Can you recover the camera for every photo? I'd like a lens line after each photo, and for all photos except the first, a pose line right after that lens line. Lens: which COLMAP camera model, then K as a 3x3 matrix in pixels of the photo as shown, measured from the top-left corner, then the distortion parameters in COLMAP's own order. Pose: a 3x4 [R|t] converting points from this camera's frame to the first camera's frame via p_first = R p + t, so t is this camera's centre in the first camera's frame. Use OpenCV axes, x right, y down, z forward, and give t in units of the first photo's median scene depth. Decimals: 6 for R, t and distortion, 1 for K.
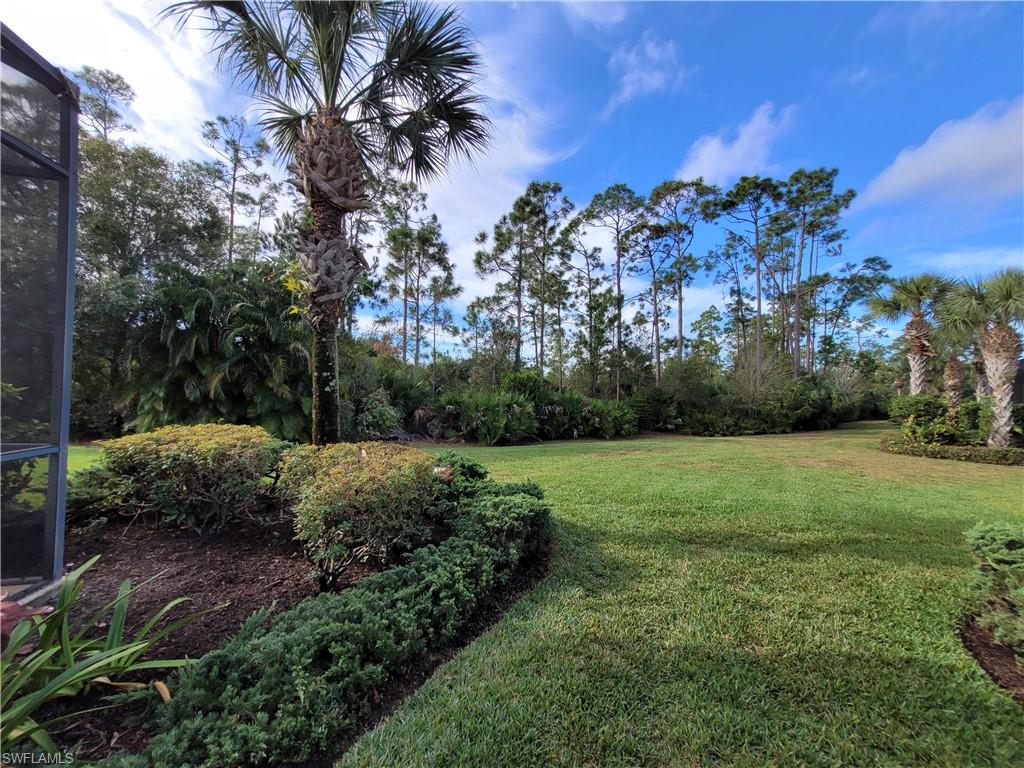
lens RADIAL K [[401.1, 0, 511.4], [0, 401.1, 385.8], [0, 0, 1]] dist [0.004060, -0.000272]
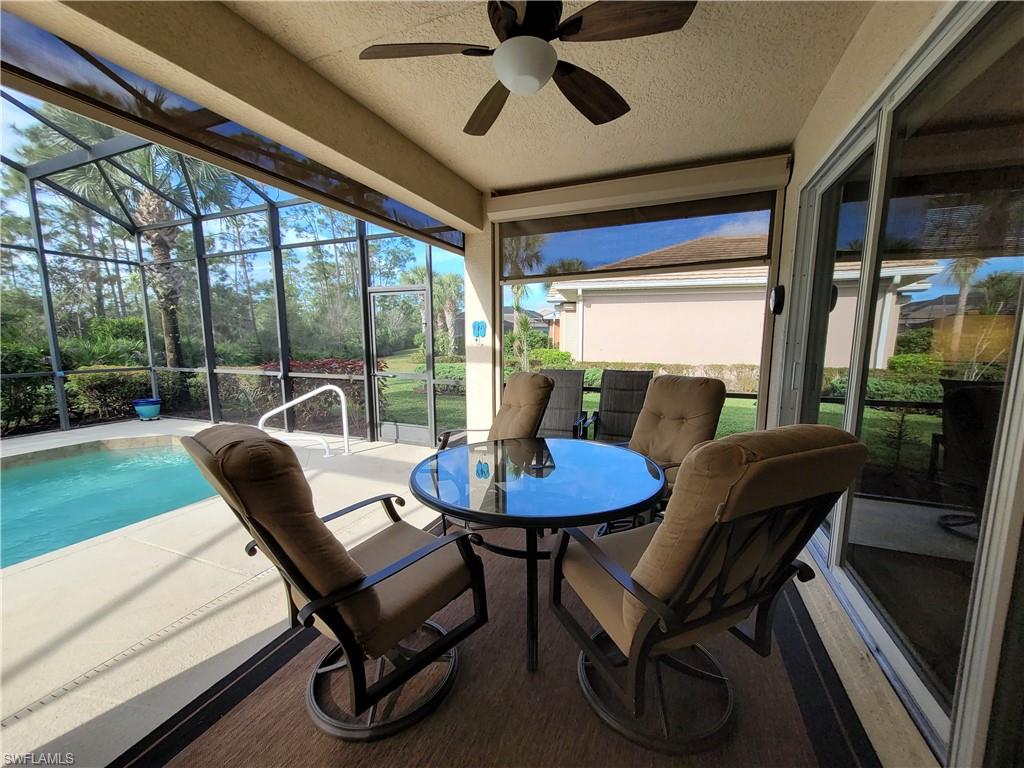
lens RADIAL K [[401.1, 0, 515.9], [0, 401.1, 389.6], [0, 0, 1]] dist [0.004060, -0.000272]
pose [[0.560170, -0.142982, 0.815945, -0.234831], [0.009154, 0.986000, 0.166497, -0.015258], [-0.828327, -0.085797, 0.553636, -0.304194]]
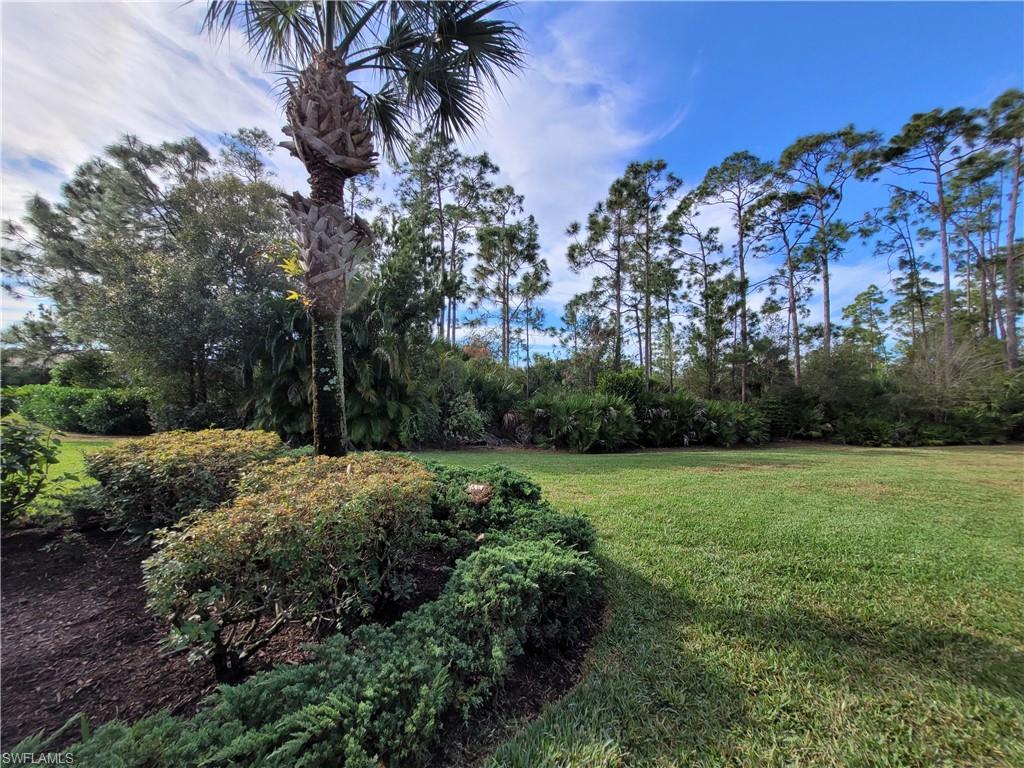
lens RADIAL K [[401.1, 0, 514.1], [0, 401.1, 386.9], [0, 0, 1]] dist [0.004060, -0.000272]
pose [[0.964755, -0.020593, -0.262345, 0.026039], [0.018688, 0.999778, -0.009755, 0.004237], [0.262487, 0.004509, 0.964925, 0.059573]]
